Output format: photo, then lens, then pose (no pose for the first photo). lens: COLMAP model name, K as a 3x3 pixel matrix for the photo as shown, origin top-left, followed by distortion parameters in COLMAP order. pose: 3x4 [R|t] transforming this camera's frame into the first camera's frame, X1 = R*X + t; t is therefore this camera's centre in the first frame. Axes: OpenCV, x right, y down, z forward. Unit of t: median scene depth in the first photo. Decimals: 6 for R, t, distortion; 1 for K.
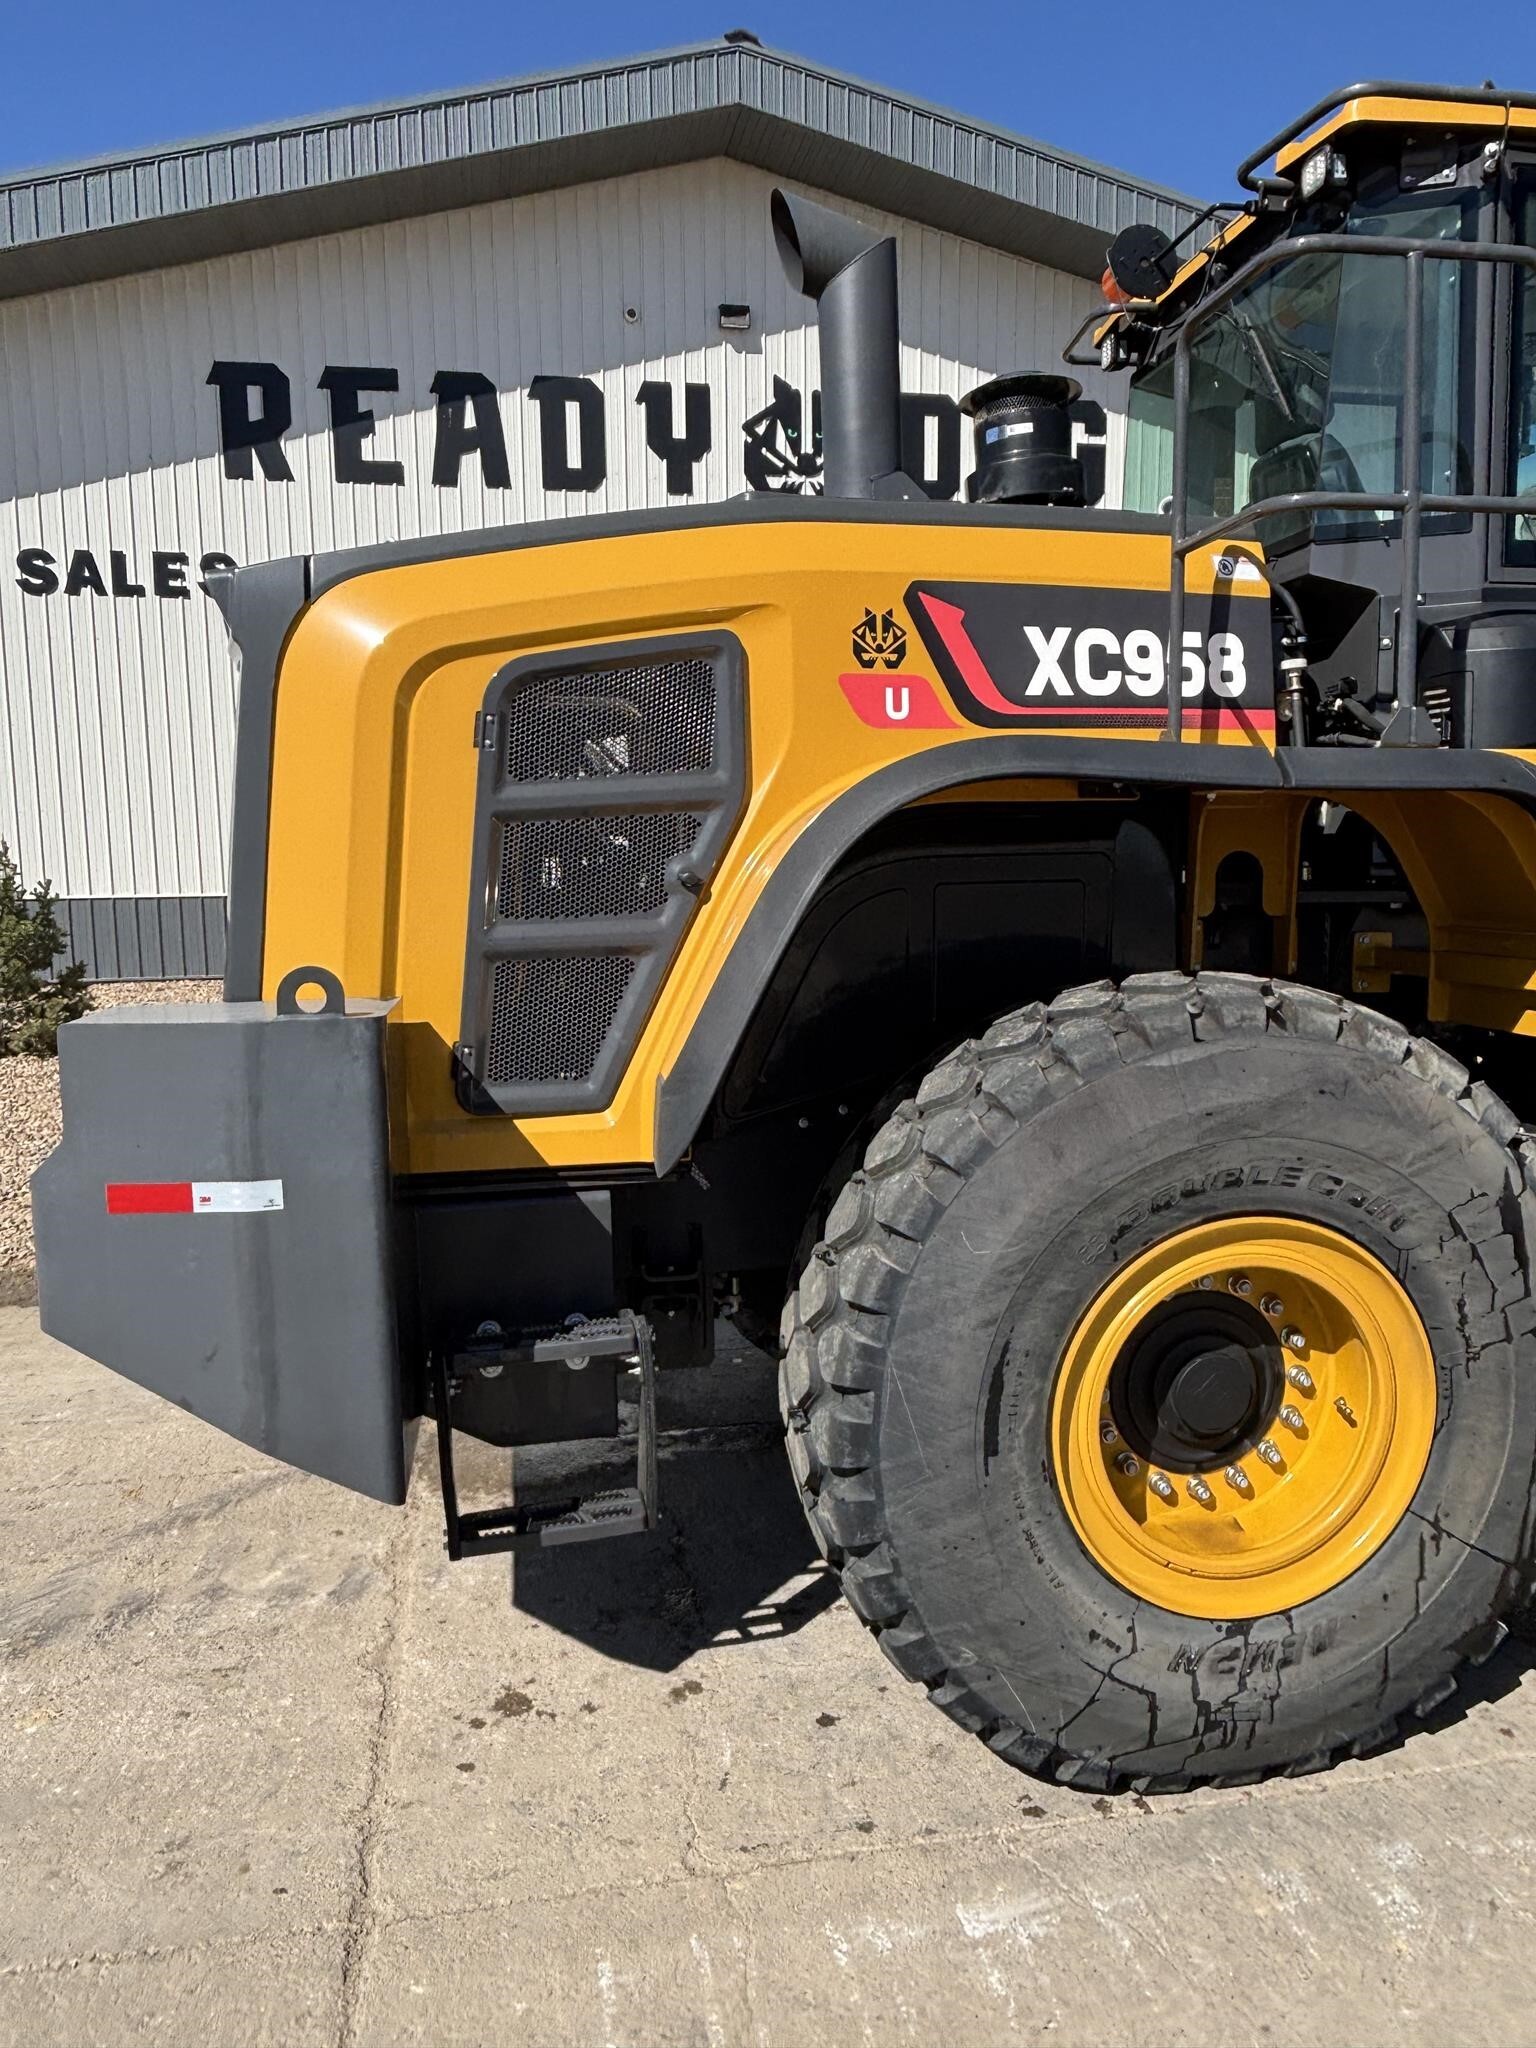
lens RADIAL K [[1455.6, 0, 766.4], [0, 1455.6, 1016.9], [0, 0, 1]] dist [0.062282, -0.086774]
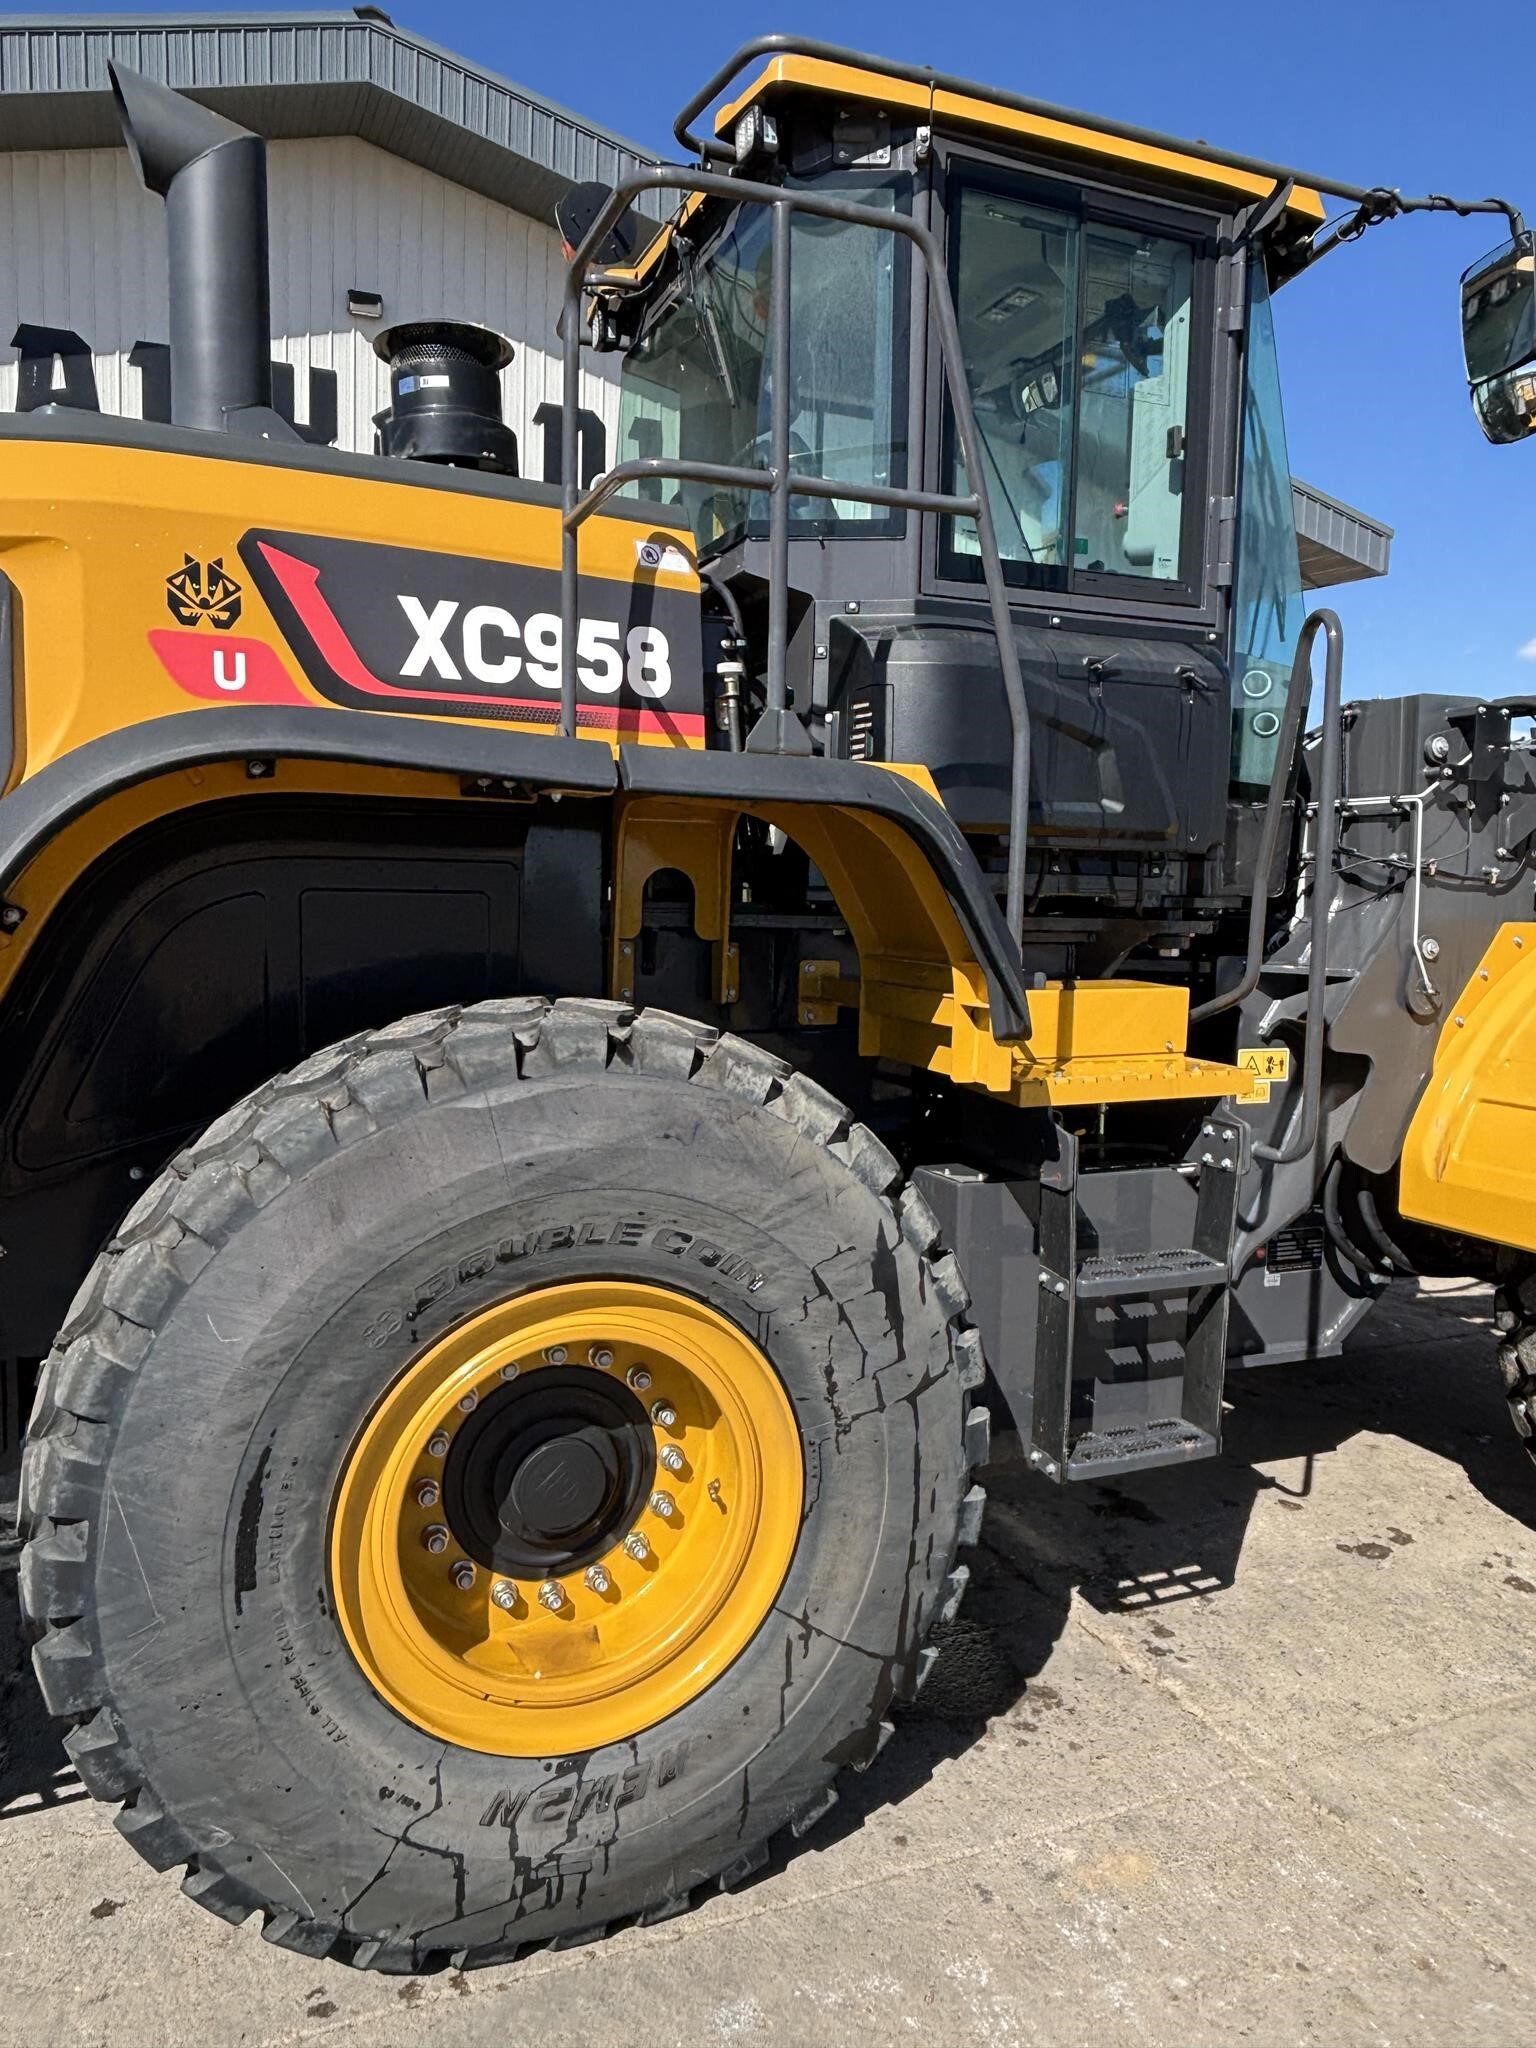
lens RADIAL K [[1455.0, 0, 789.4], [0, 1455.0, 1009.6], [0, 0, 1]] dist [0.065212, -0.092380]
pose [[0.975388, 0.016163, 0.219902, 0.221091], [-0.011072, 0.999642, -0.024364, -0.003954], [-0.220217, 0.021330, 0.975218, 0.112836]]
